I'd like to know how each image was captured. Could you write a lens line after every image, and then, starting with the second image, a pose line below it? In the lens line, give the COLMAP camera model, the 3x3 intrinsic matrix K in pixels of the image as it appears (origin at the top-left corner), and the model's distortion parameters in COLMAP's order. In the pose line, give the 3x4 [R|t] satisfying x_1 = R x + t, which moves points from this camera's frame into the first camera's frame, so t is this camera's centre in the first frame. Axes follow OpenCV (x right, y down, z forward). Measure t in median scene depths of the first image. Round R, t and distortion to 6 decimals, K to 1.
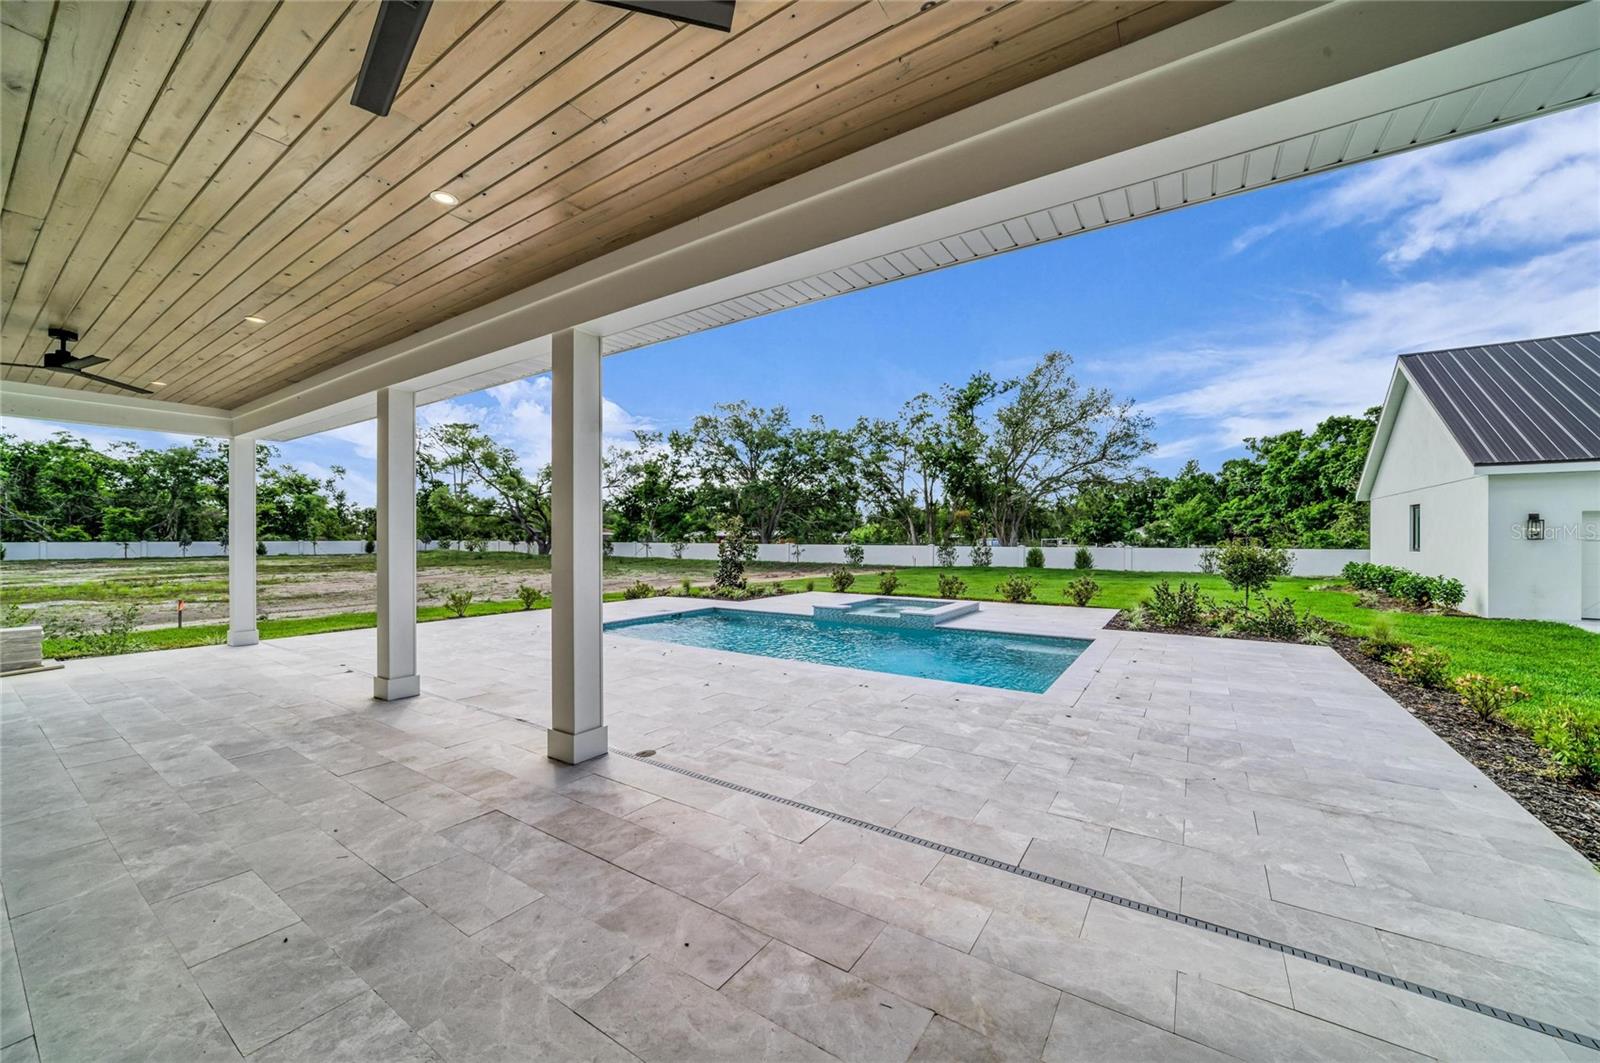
lens RADIAL K [[586.3, 0, 791.5], [0, 586.3, 544.1], [0, 0, 1]] dist [-0.014478, 0.002332]
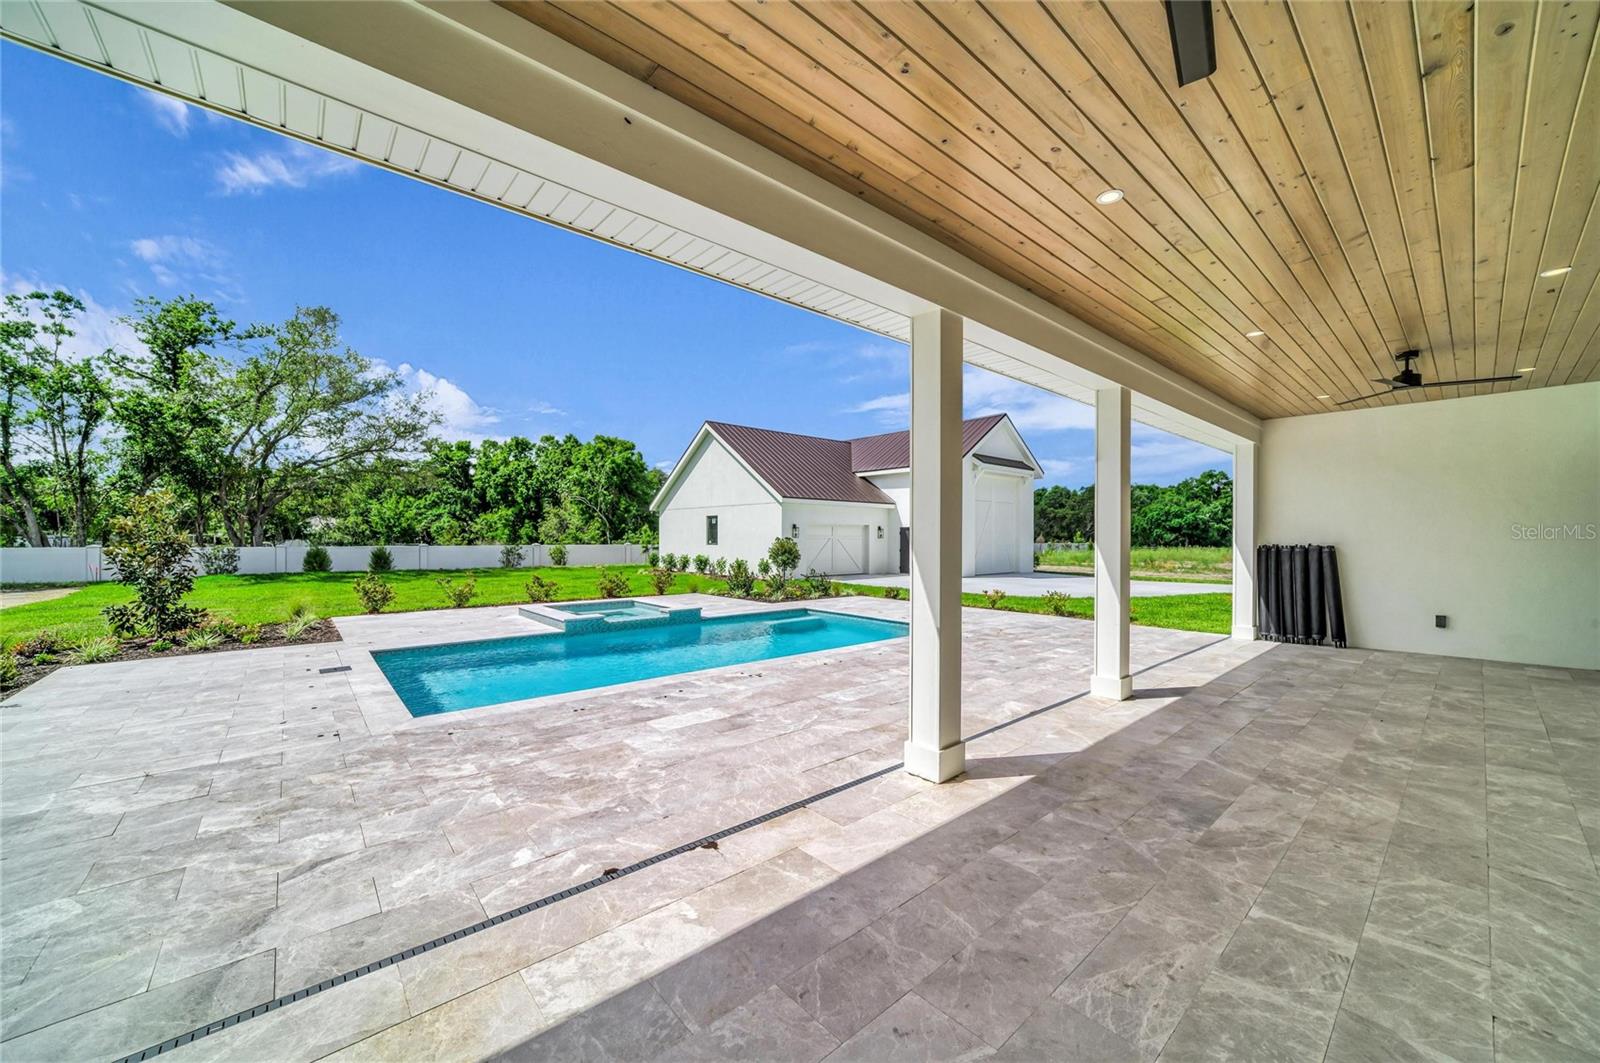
lens RADIAL K [[601.3, 0, 804.3], [0, 601.3, 542.4], [0, 0, 1]] dist [-0.015404, 0.003078]
pose [[0.262126, -0.008693, 0.964995, -0.195234], [0.008177, 0.999944, 0.006787, -0.001268], [-0.964999, 0.006112, 0.262182, 0.136059]]
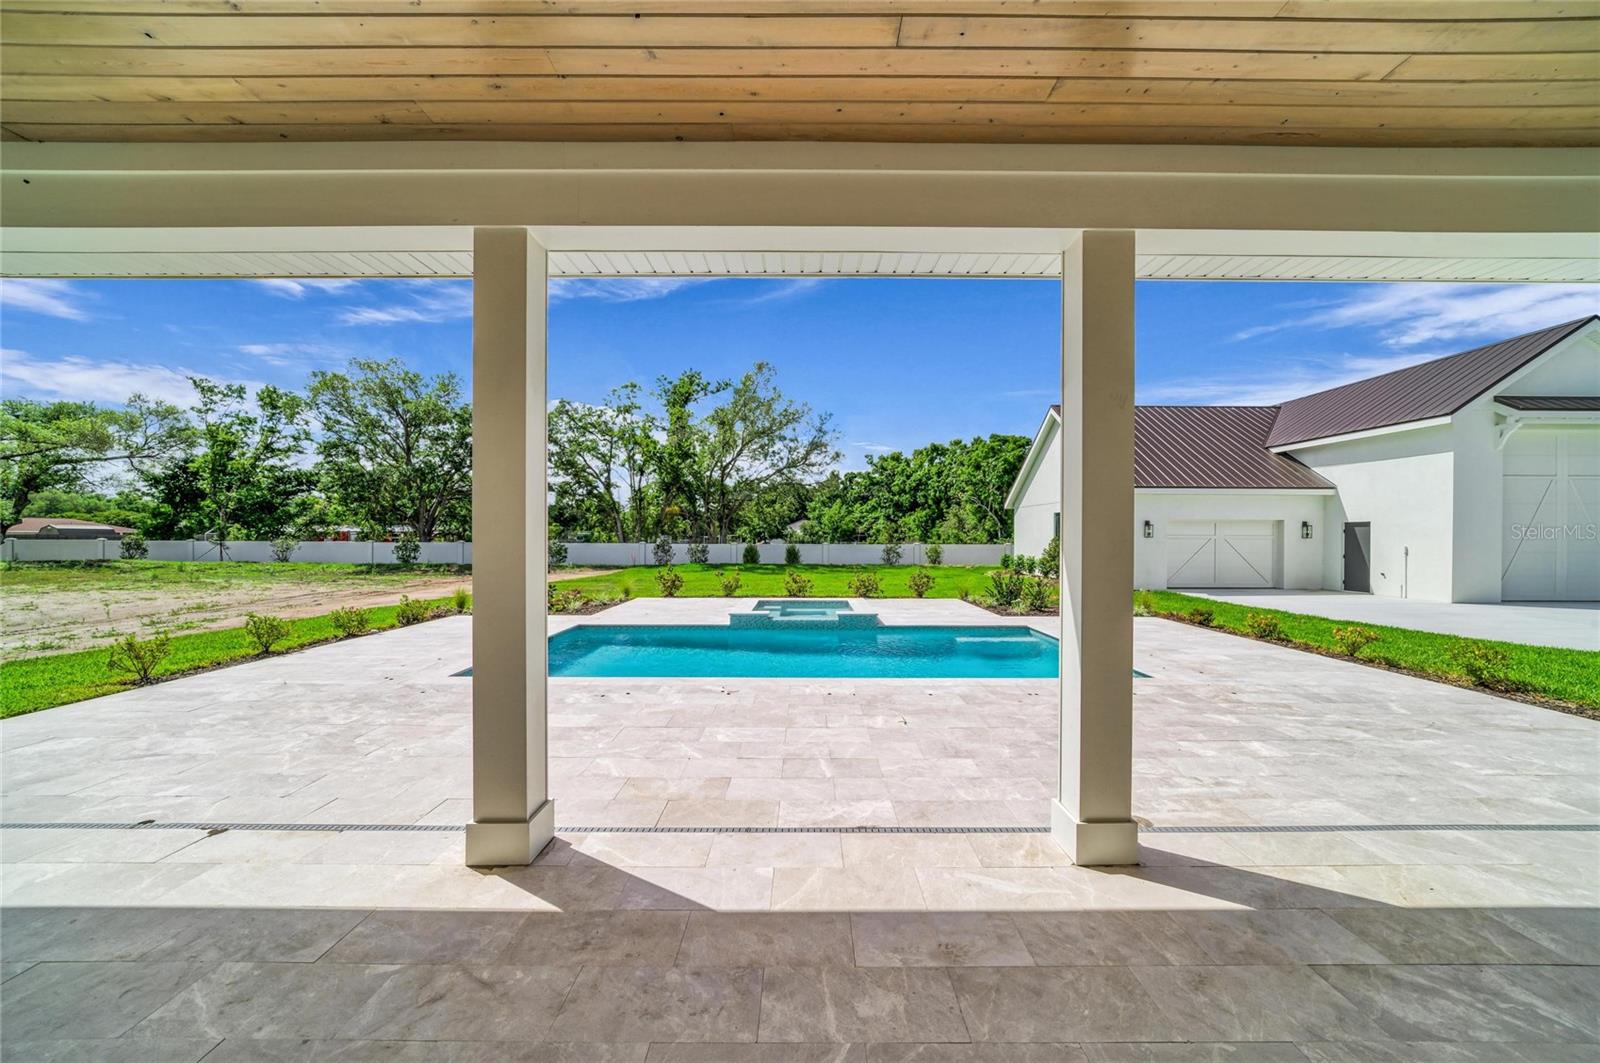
lens RADIAL K [[601.3, 0, 795.2], [0, 601.3, 534.7], [0, 0, 1]] dist [-0.015404, 0.003078]
pose [[0.833639, 0.002673, 0.552303, -0.107733], [0.004340, 0.999926, -0.011390, -0.000086], [-0.552292, 0.011893, 0.833566, 0.062885]]
